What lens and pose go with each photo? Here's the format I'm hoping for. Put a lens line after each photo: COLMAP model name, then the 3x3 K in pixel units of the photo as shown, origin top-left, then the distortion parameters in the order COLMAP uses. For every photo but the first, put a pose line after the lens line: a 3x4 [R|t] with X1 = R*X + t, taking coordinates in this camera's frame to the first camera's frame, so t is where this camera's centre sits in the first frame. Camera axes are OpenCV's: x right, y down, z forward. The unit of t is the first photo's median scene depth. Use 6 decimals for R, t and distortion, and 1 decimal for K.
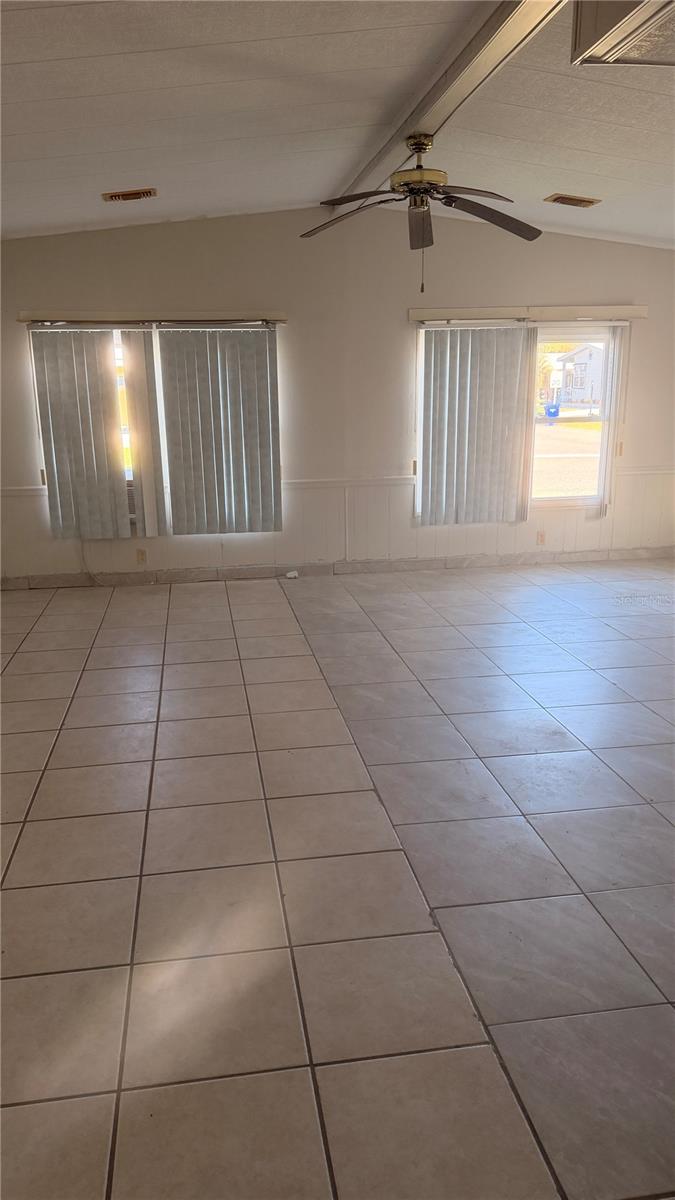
lens RADIAL K [[860.3, 0, 321.8], [0, 860.3, 613.8], [0, 0, 1]] dist [0.183987, -0.399715]
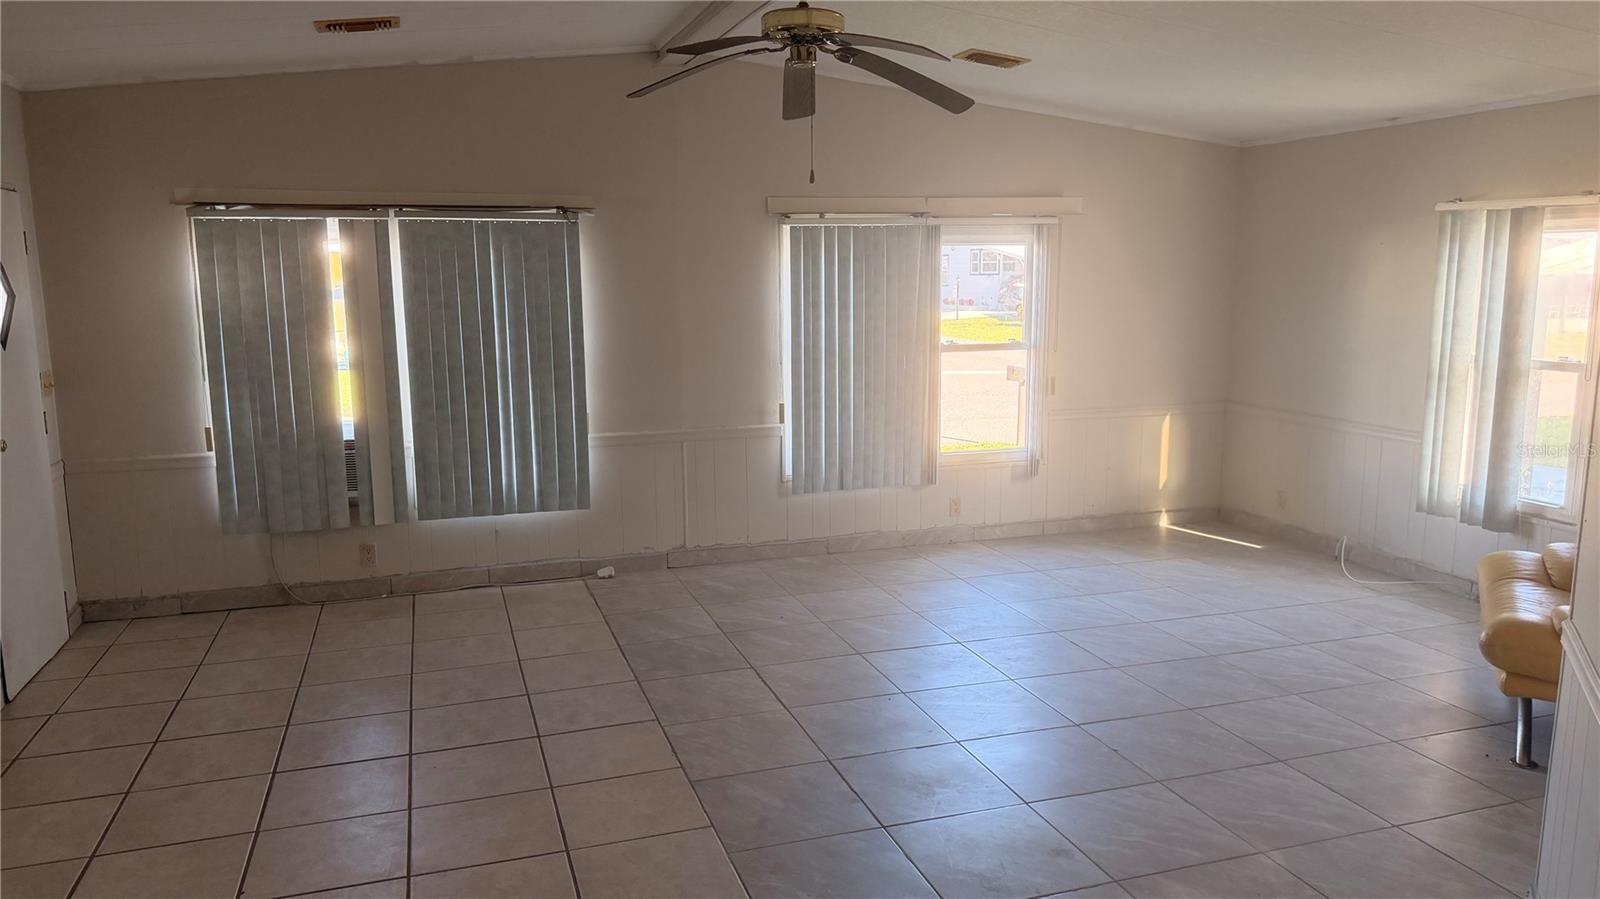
lens RADIAL K [[1141.7, 0, 797.8], [0, 1141.7, 454.1], [0, 0, 1]] dist [0.163604, -0.327974]
pose [[0.986390, -0.018592, 0.163366, -0.033008], [0.035021, 0.994543, -0.098274, -0.046324], [-0.160648, 0.102657, 0.981659, 0.095908]]
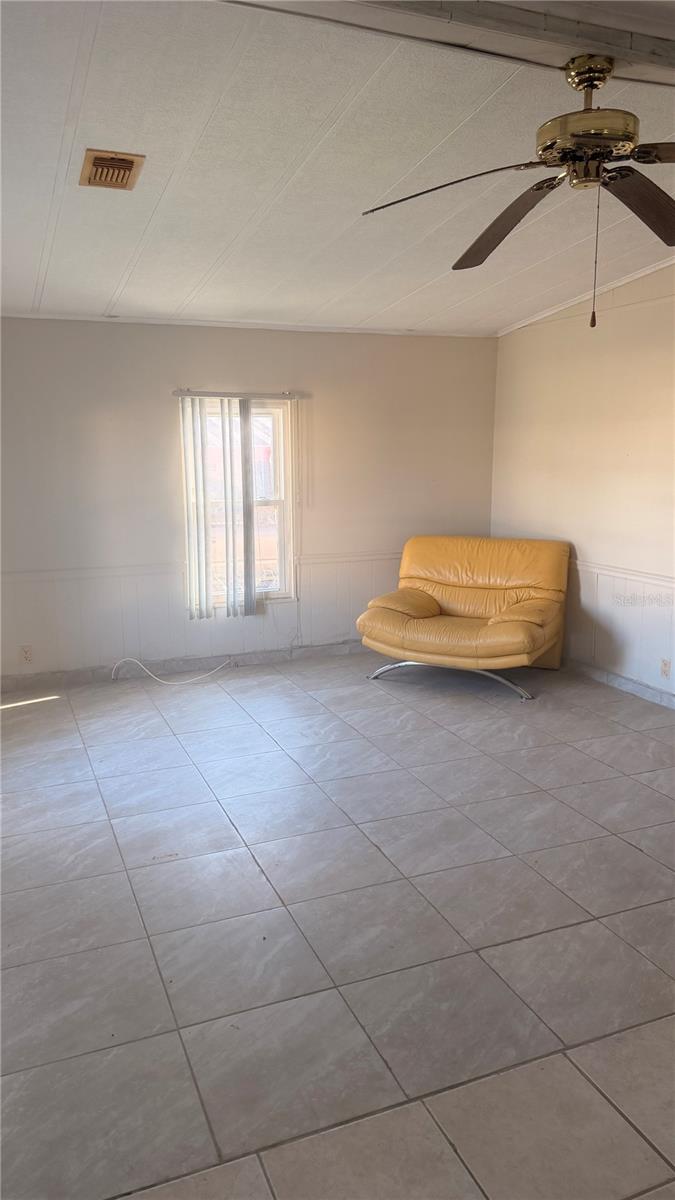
lens RADIAL K [[826.3, 0, 337.5], [0, 826.3, 600.0], [0, 0, 1]] dist [0.023369, -0.046165]
pose [[-0.234436, -0.165969, 0.957859, -0.288149], [0.261126, 0.938355, 0.226500, -0.253332], [-0.936404, 0.303222, -0.176646, 0.915160]]
